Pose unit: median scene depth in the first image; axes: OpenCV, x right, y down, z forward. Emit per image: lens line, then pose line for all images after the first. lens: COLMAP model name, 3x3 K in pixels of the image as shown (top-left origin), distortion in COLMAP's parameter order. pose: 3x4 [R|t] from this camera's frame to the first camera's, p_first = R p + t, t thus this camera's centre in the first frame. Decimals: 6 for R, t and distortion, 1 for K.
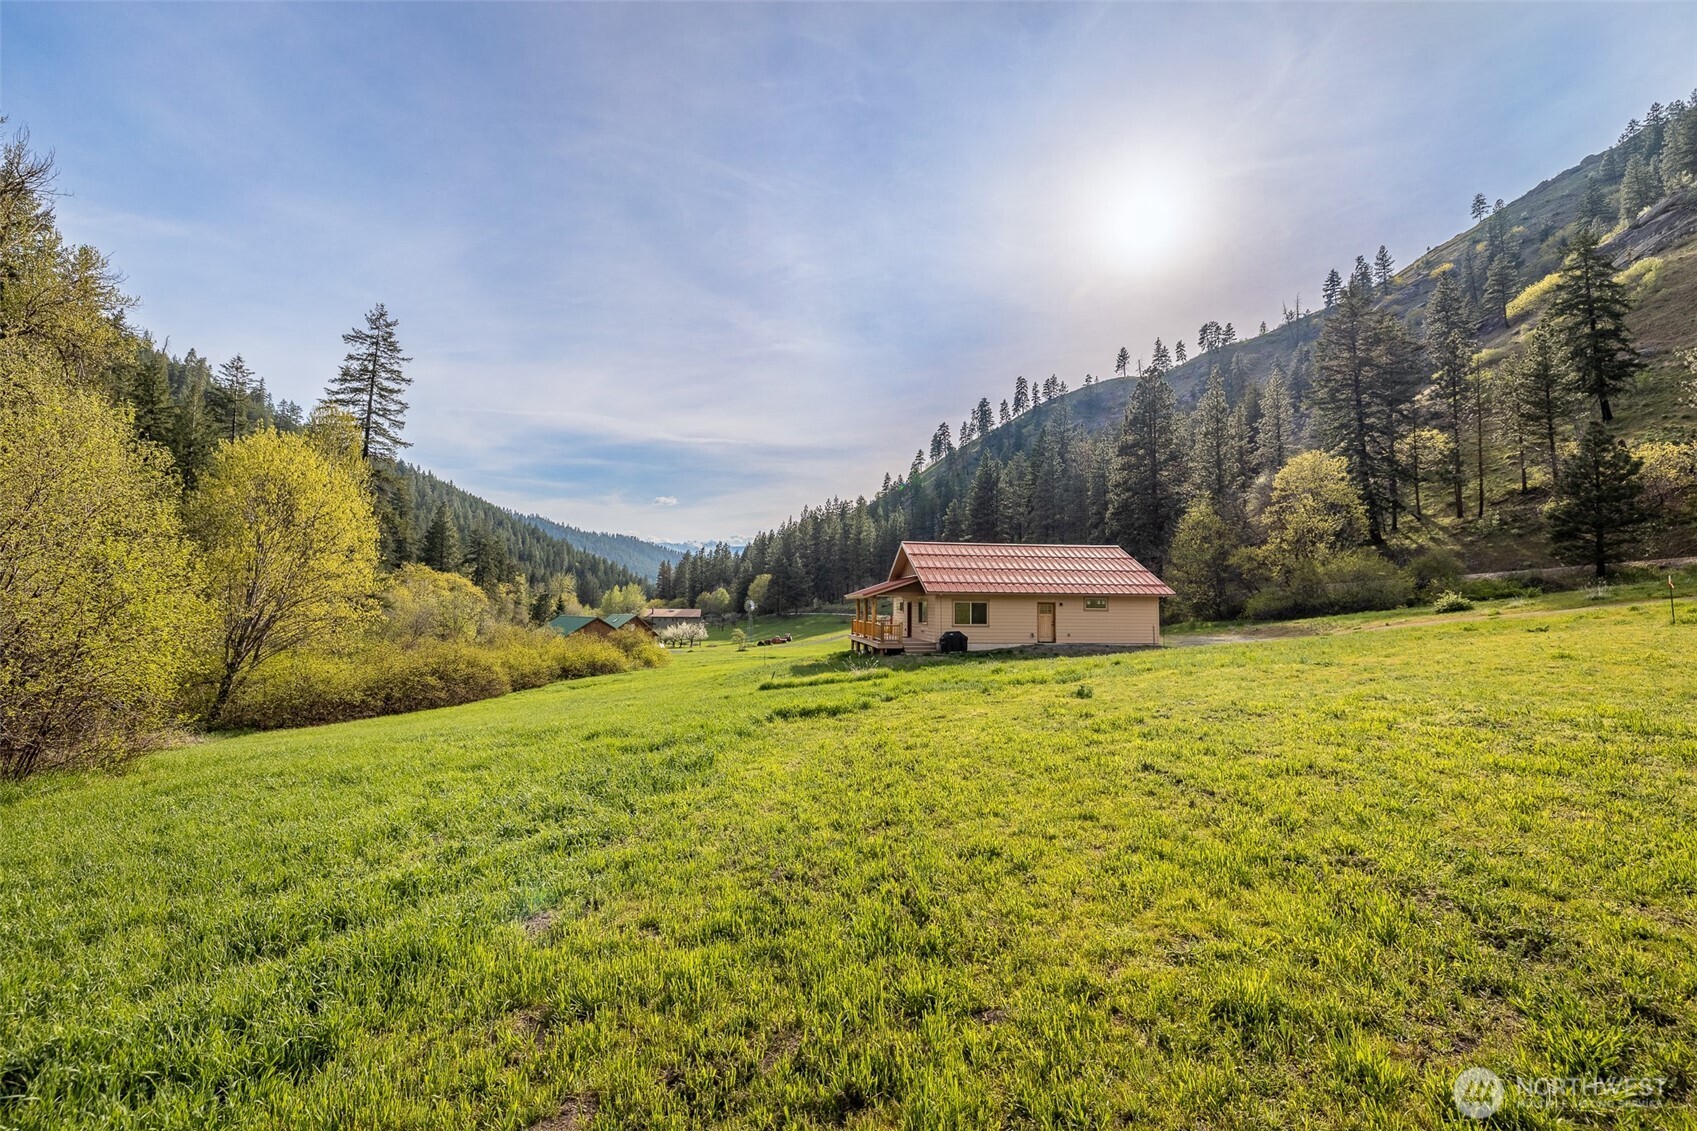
lens RADIAL K [[715.4, 0, 853.4], [0, 715.4, 553.4], [0, 0, 1]] dist [-0.000453, -0.000561]
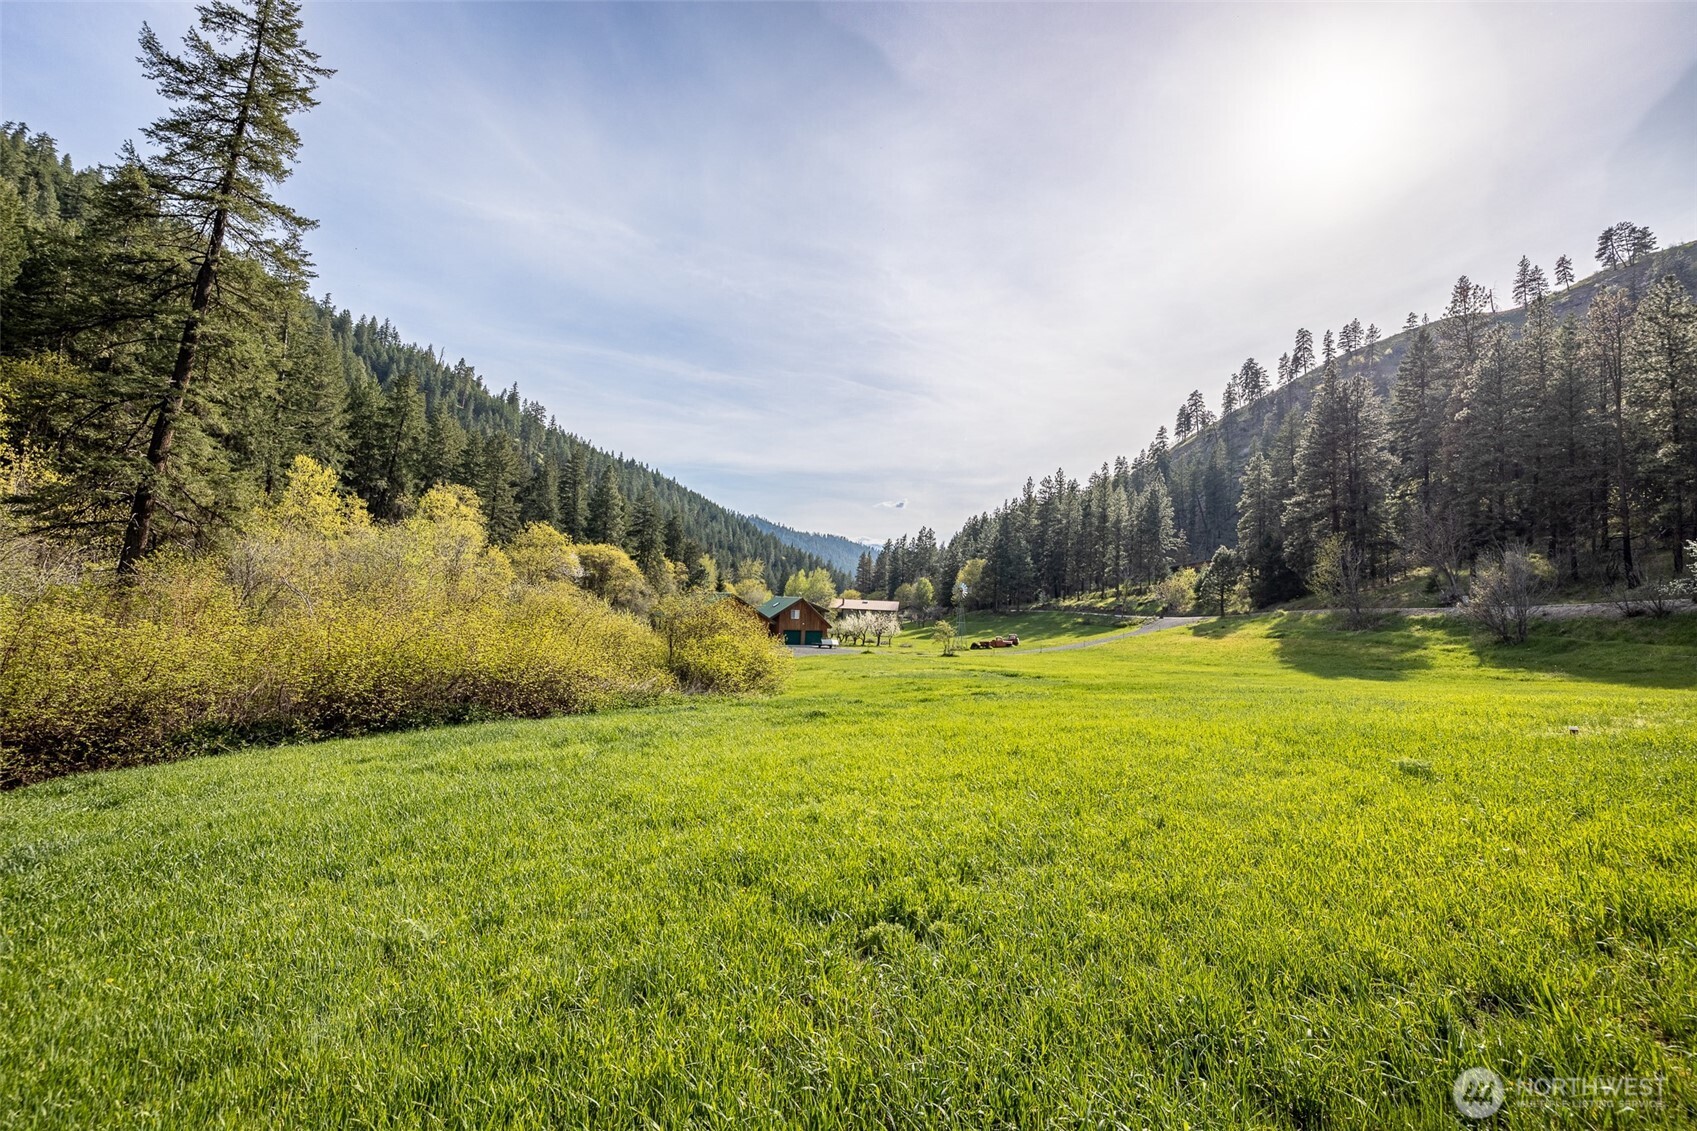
lens RADIAL K [[715.4, 0, 841.6], [0, 715.4, 562.5], [0, 0, 1]] dist [-0.000453, -0.000561]
pose [[0.954484, 0.016823, -0.297787, -0.021684], [-0.014306, 0.999841, 0.010631, 0.017665], [0.297918, -0.005887, 0.954573, 0.134936]]
